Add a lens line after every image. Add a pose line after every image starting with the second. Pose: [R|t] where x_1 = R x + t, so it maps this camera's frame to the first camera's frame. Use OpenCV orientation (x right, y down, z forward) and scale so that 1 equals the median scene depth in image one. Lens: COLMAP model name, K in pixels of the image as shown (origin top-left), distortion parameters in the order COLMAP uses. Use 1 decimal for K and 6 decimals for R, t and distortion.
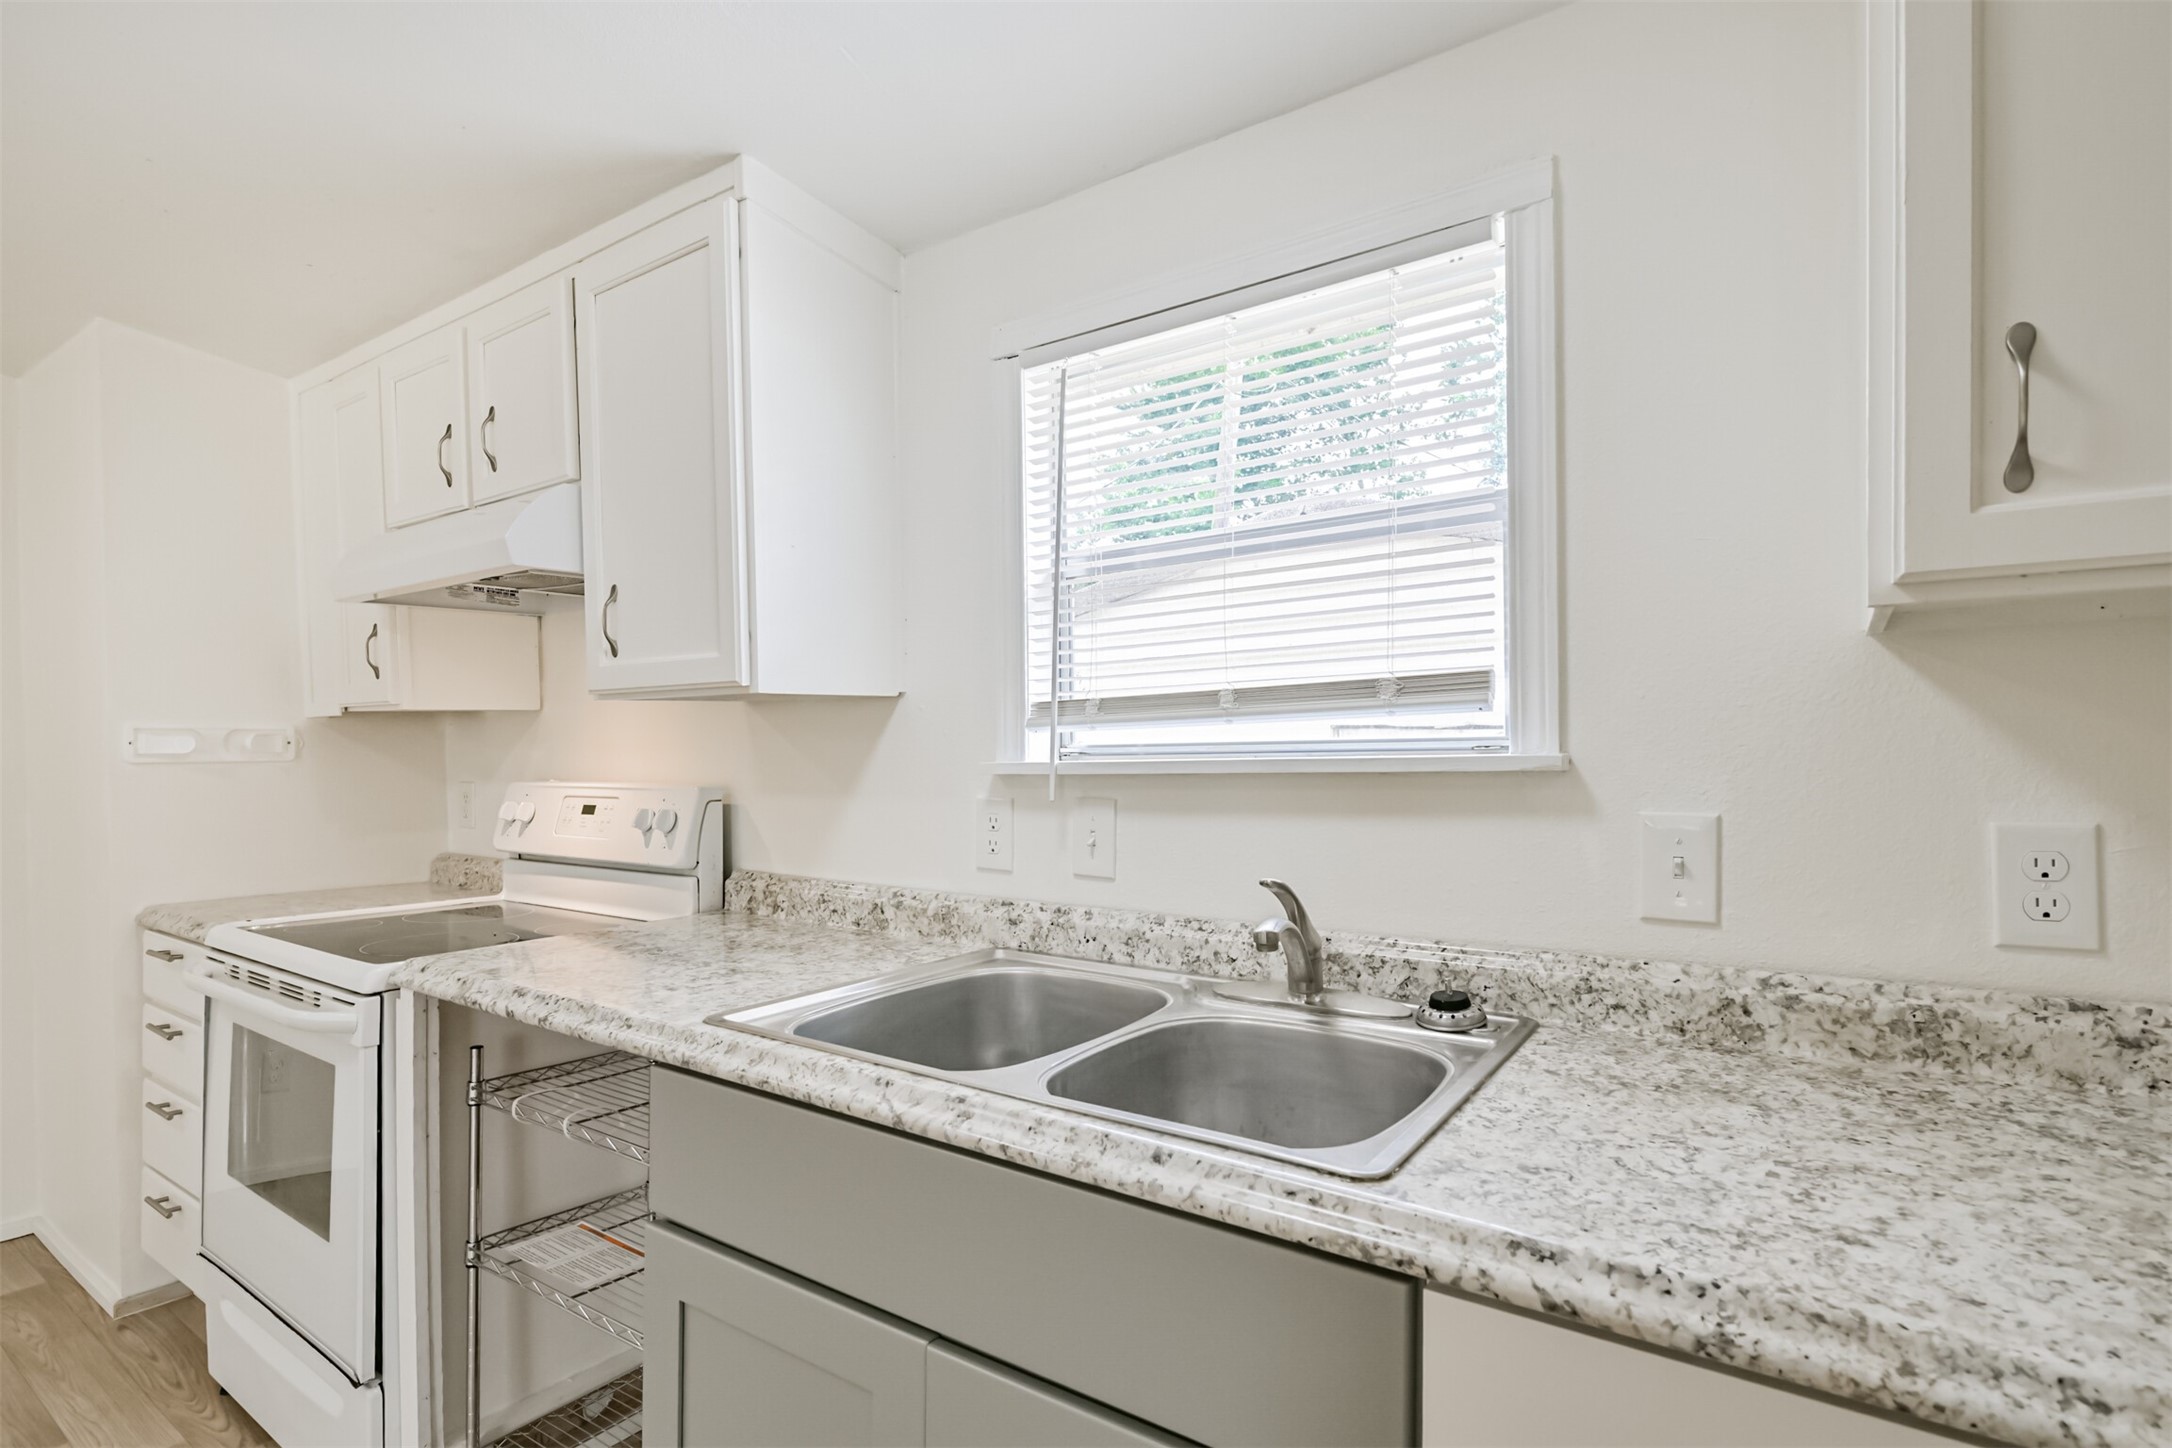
lens RADIAL K [[1020.4, 0, 1089.8], [0, 1020.4, 756.3], [0, 0, 1]] dist [-0.003710, -0.000781]
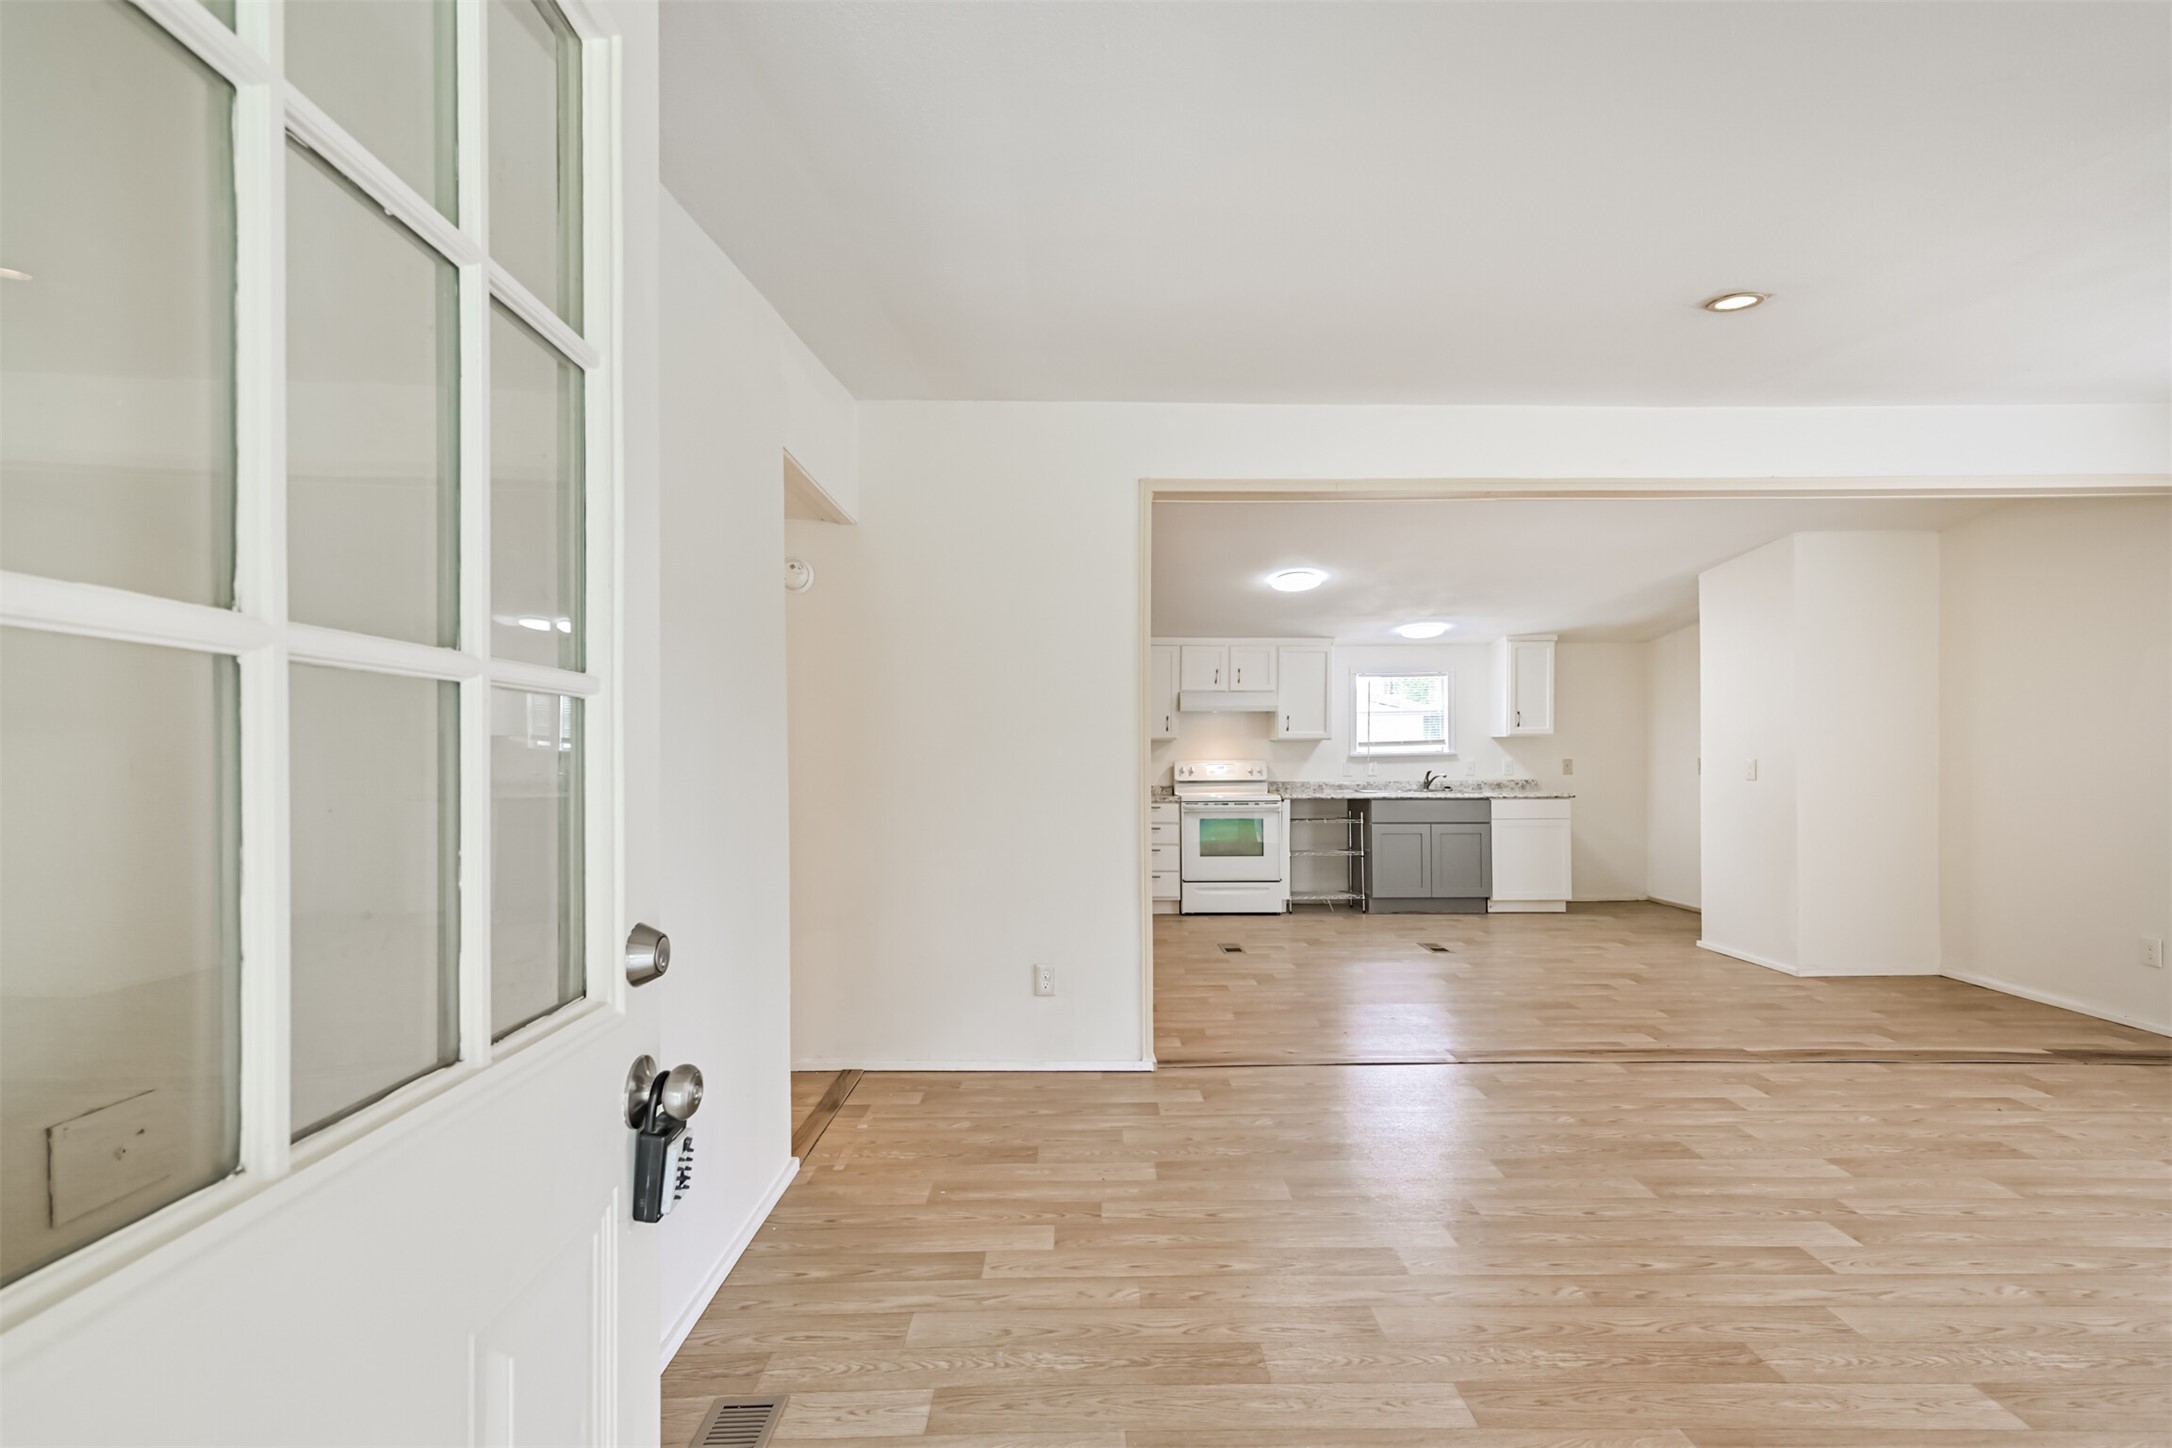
lens RADIAL K [[985.5, 0, 1027.3], [0, 985.5, 764.2], [0, 0, 1]] dist [0.010876, 0.001827]
pose [[0.827829, -0.007708, 0.560928, -5.351693], [0.004654, 0.999966, 0.006872, 0.019687], [-0.560962, -0.003078, 0.827836, -2.742390]]
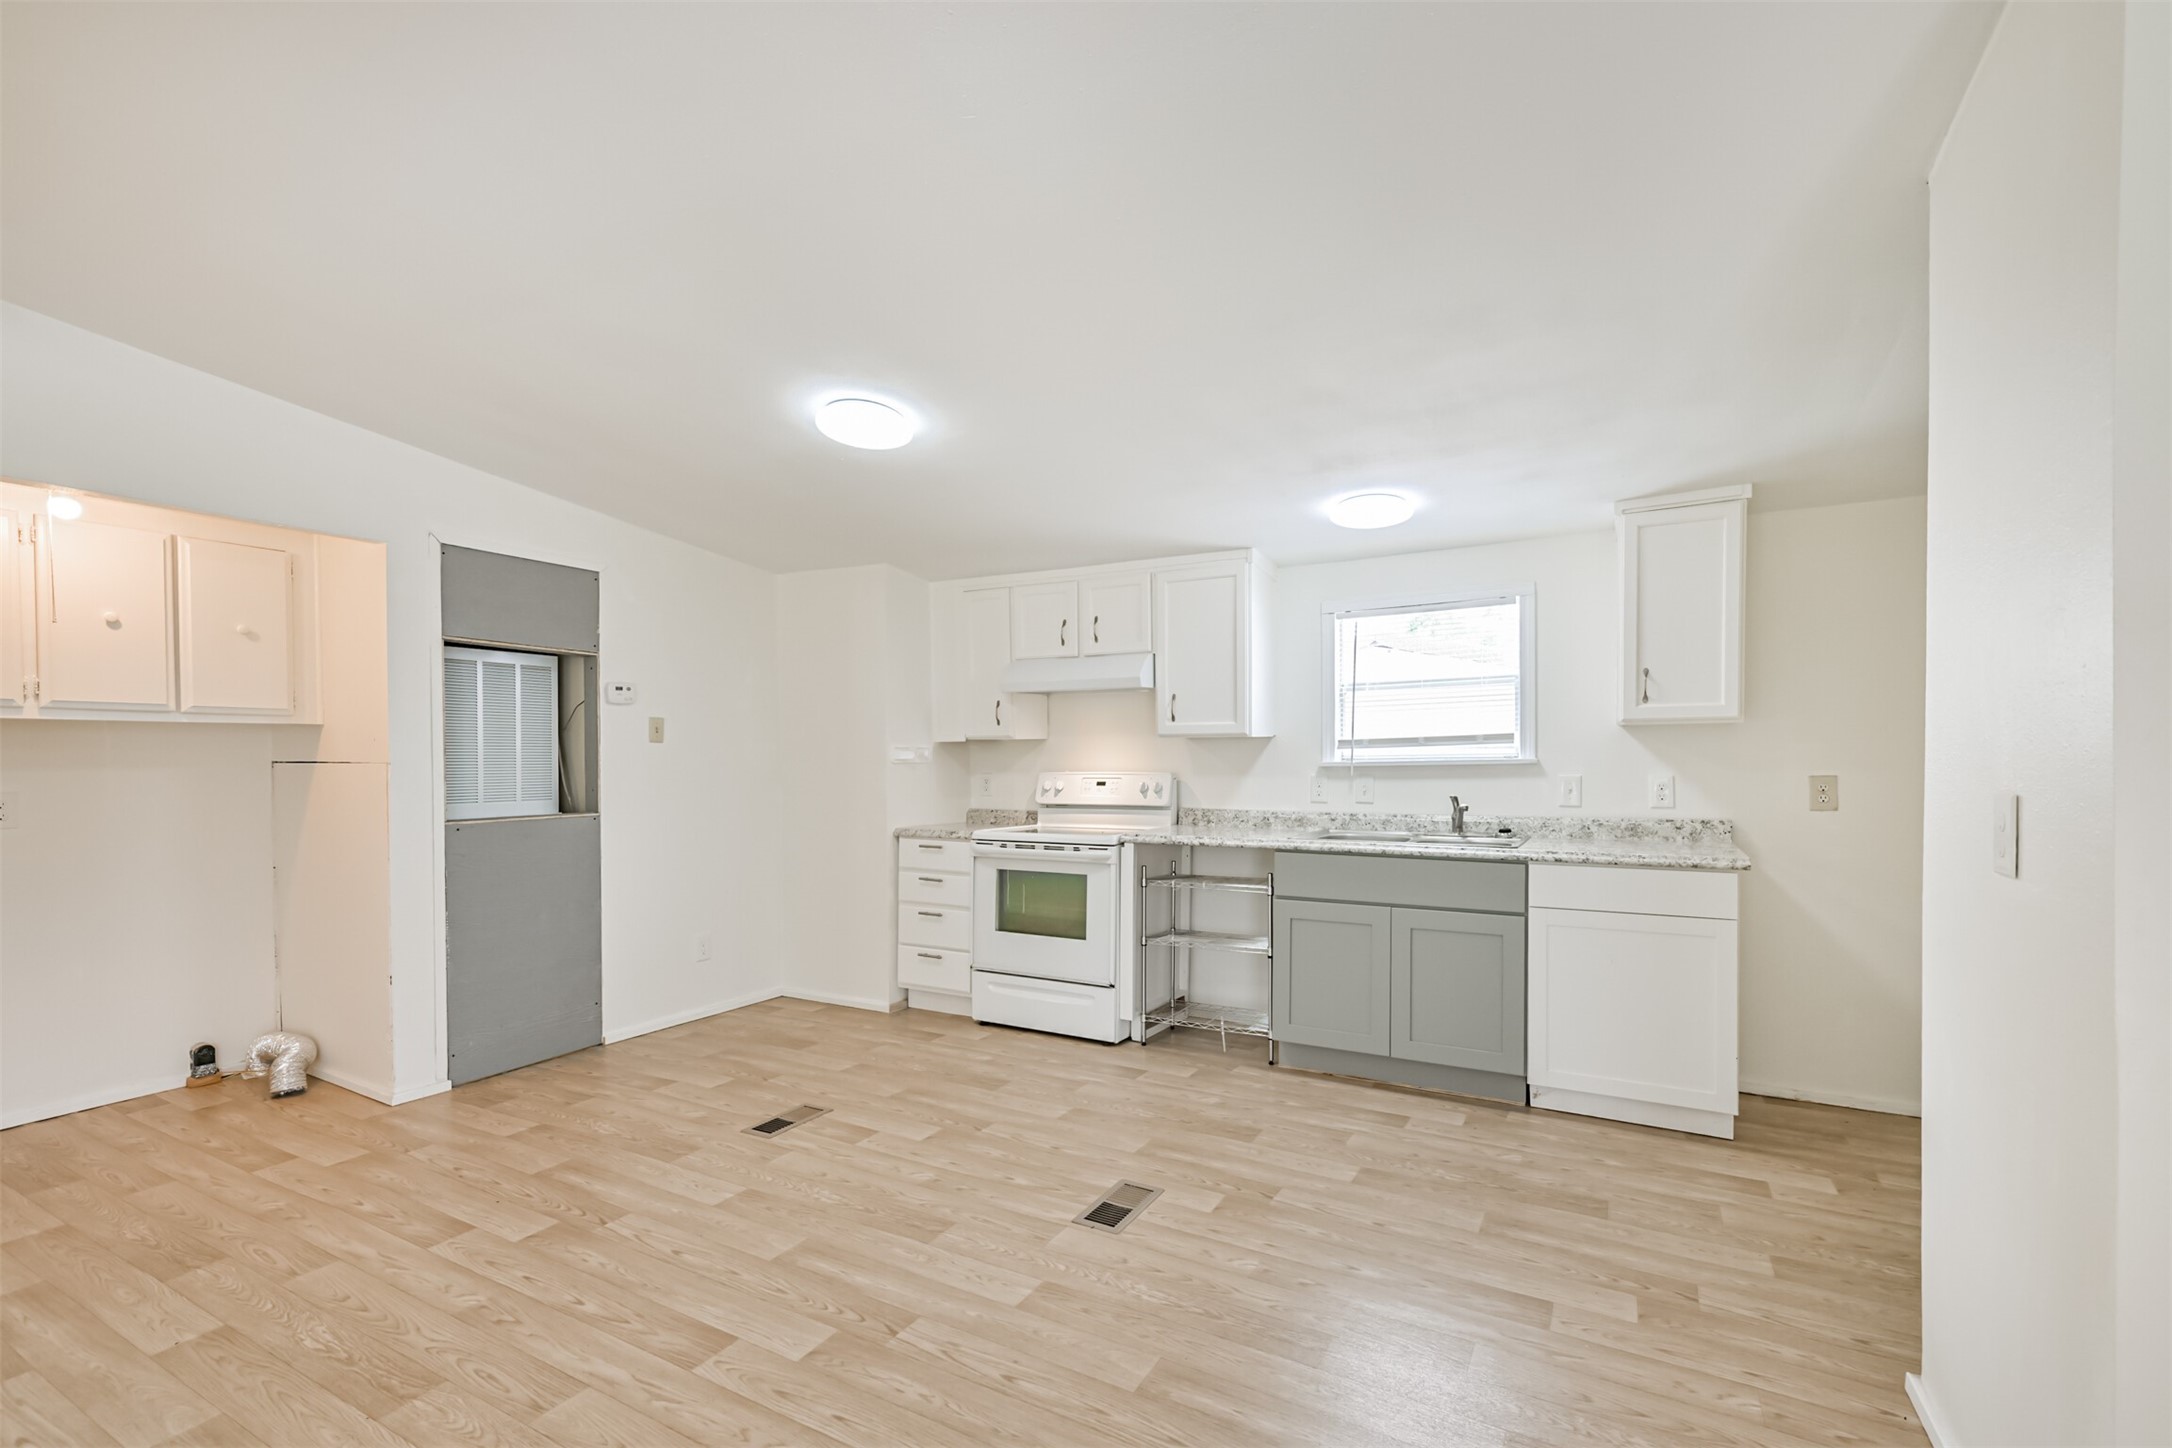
lens RADIAL K [[985.5, 0, 1053.4], [0, 985.5, 766.9], [0, 0, 1]] dist [0.010876, 0.001827]
pose [[0.996315, -0.006173, 0.085548, -1.349012], [0.005040, 0.999897, 0.013456, -0.025104], [-0.085622, -0.012975, 0.996243, -2.034389]]
